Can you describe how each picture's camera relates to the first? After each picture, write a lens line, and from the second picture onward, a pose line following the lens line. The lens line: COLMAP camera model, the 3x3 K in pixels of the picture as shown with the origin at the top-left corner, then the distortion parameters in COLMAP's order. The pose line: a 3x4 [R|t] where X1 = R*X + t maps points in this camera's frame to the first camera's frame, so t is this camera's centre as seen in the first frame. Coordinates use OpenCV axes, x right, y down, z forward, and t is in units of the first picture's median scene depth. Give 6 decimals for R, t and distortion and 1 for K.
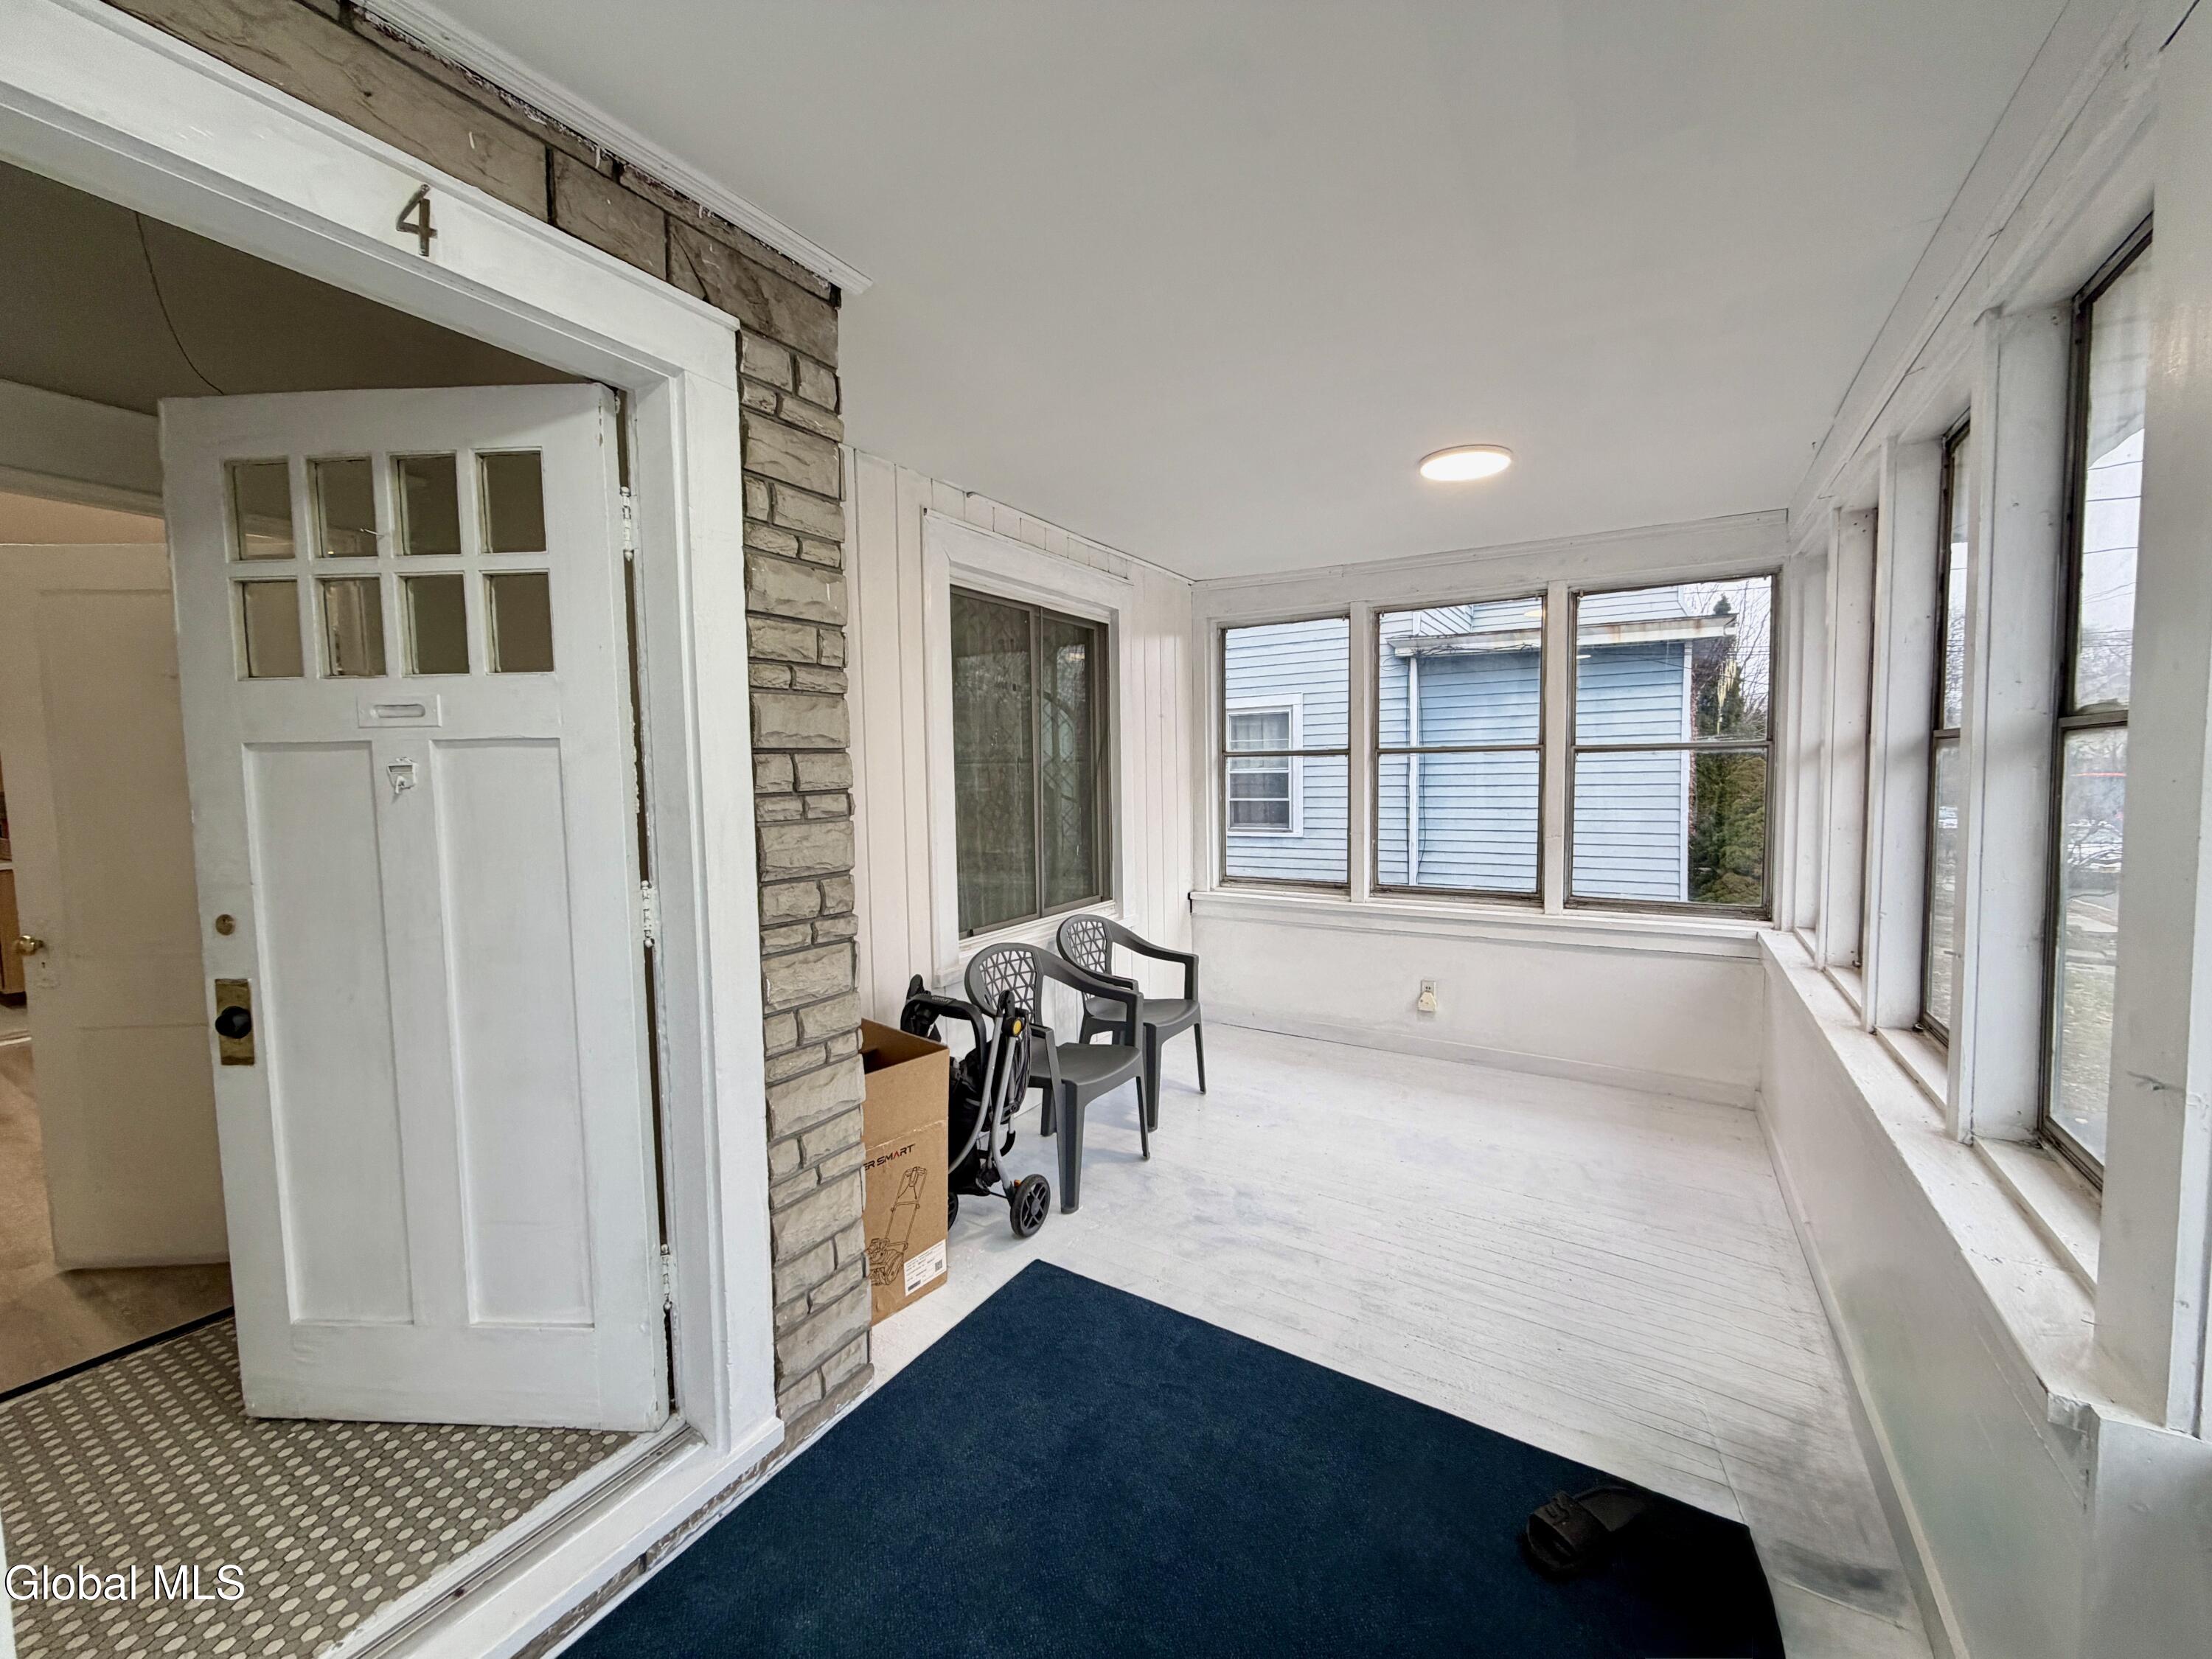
lens RADIAL K [[880.5, 0, 1104.2], [0, 880.5, 831.9], [0, 0, 1]] dist [0.000257, 0.000503]
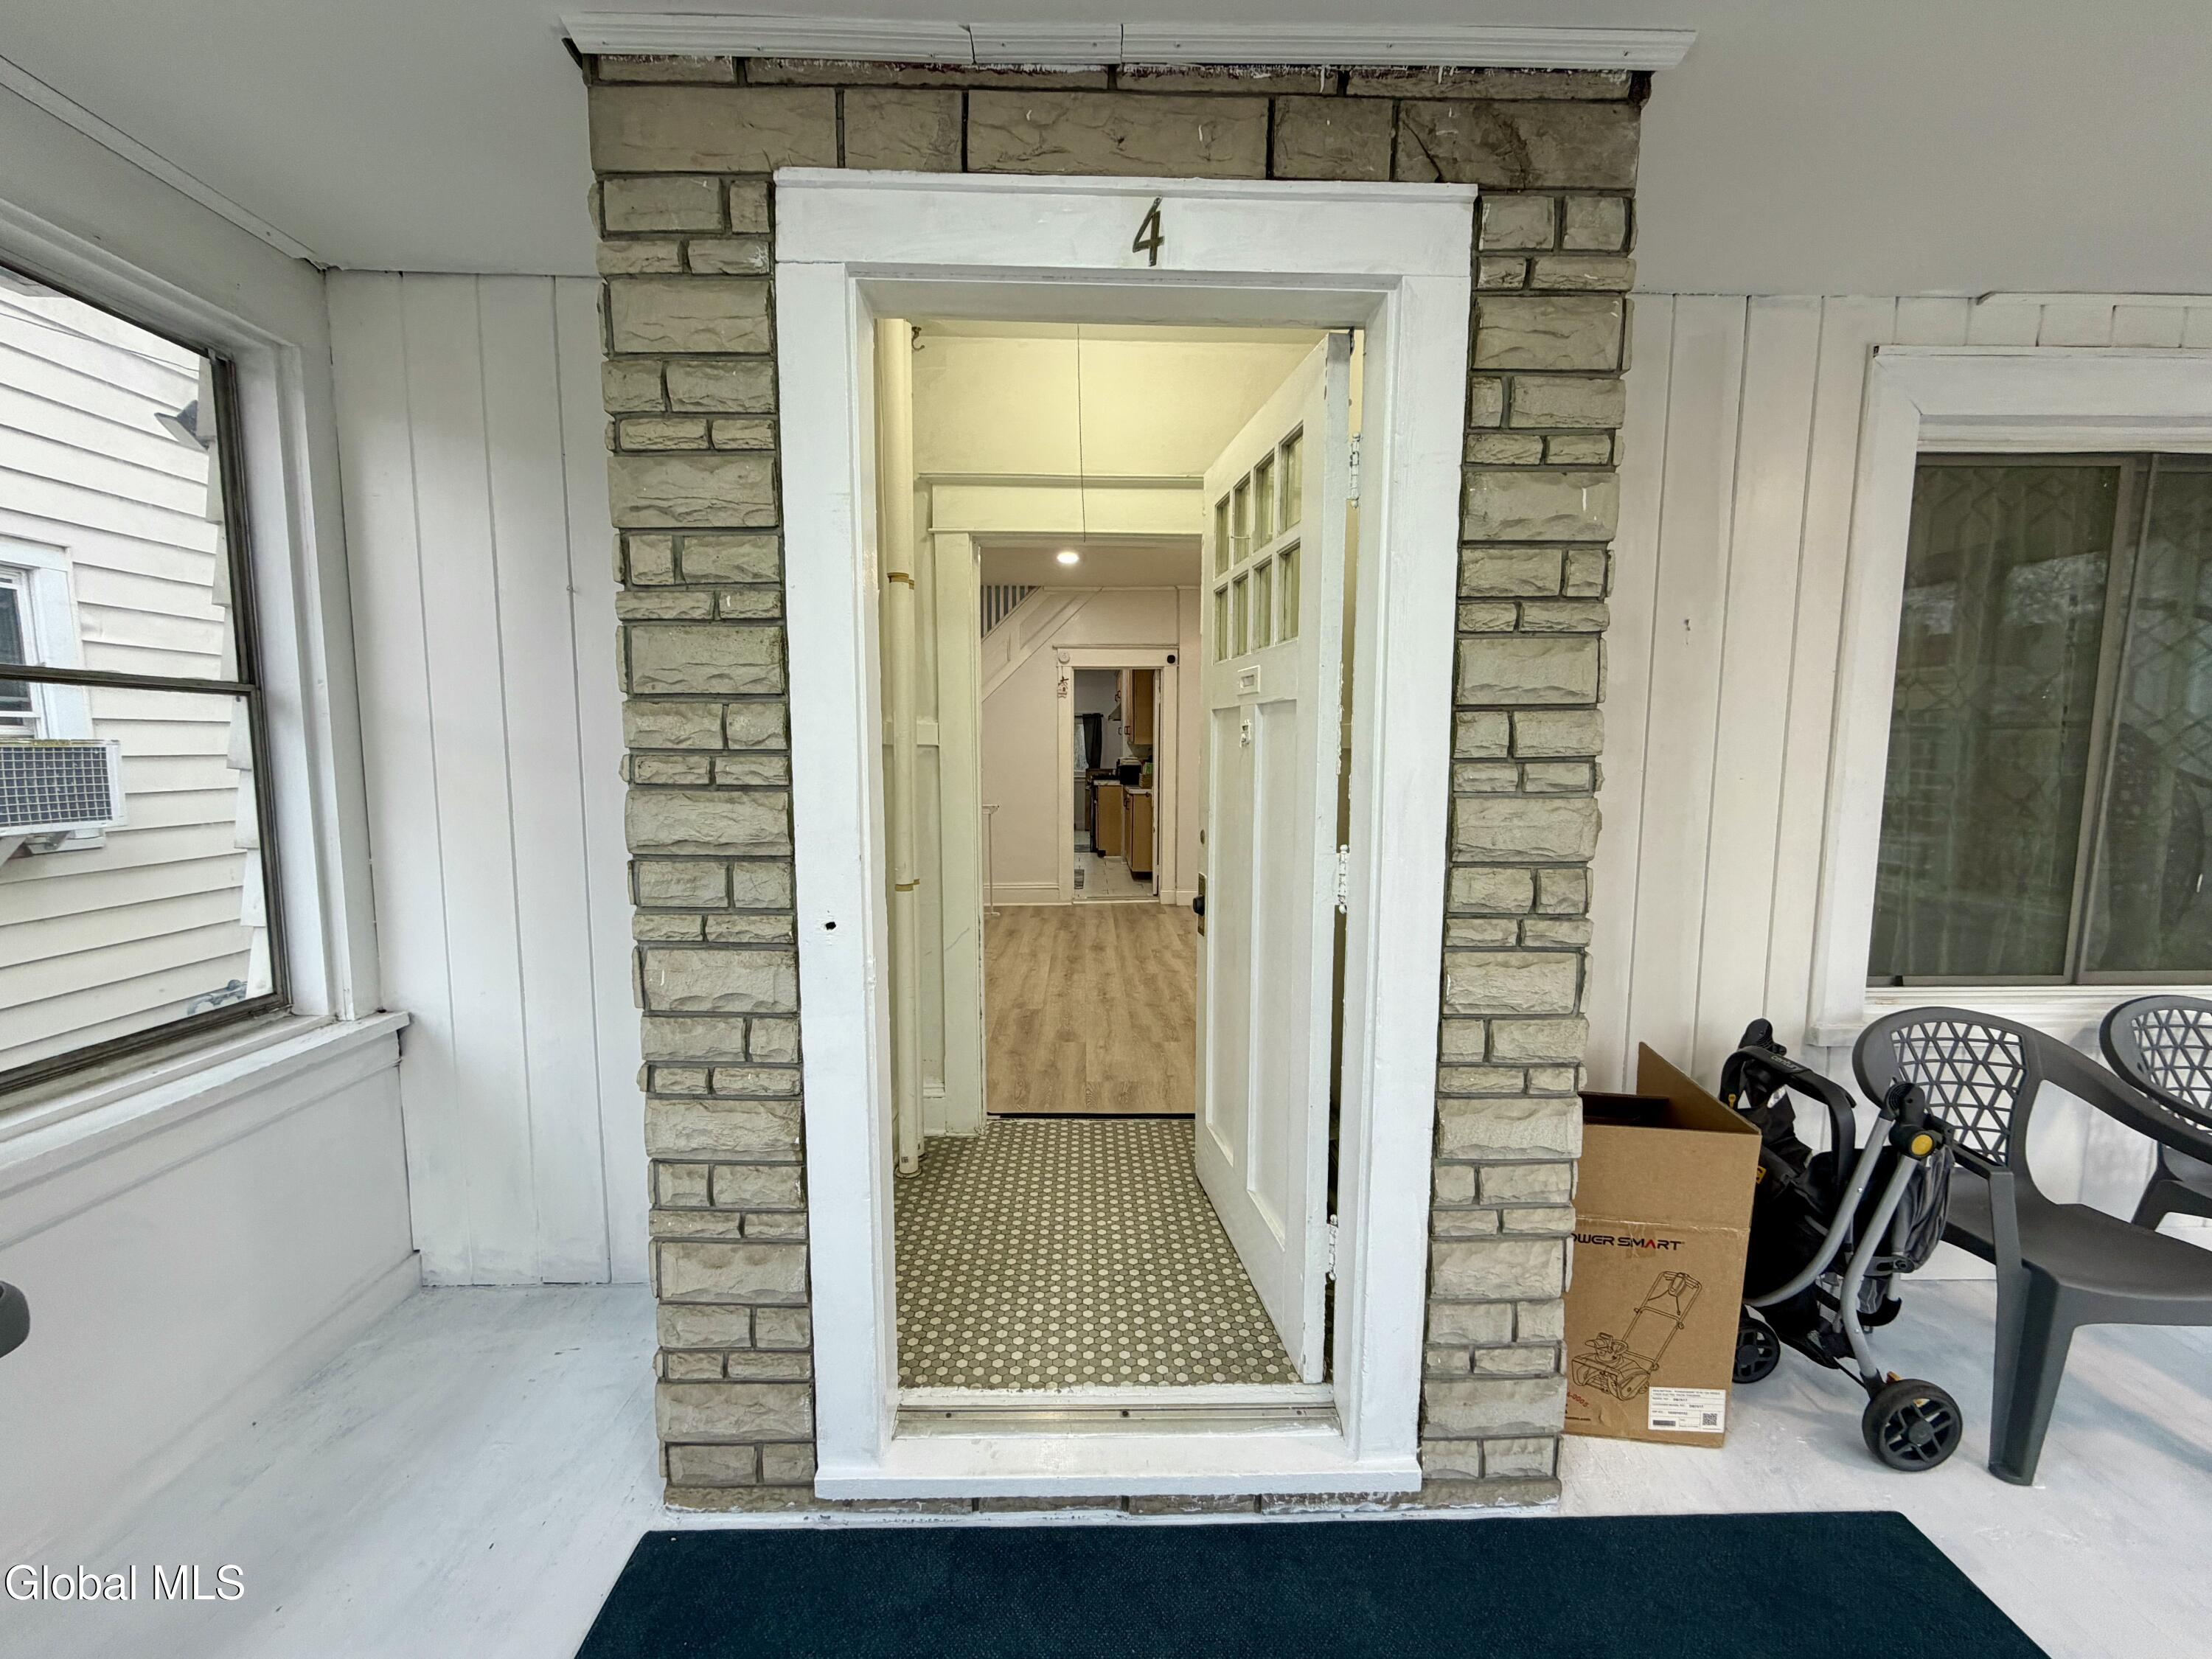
lens RADIAL K [[880.5, 0, 1101.5], [0, 880.5, 831.7], [0, 0, 1]] dist [0.000257, 0.000503]
pose [[0.536377, 0.101926, -0.837801, 0.133744], [-0.069299, 0.994648, 0.076642, -0.013219], [0.841129, 0.016950, 0.540569, 0.232088]]
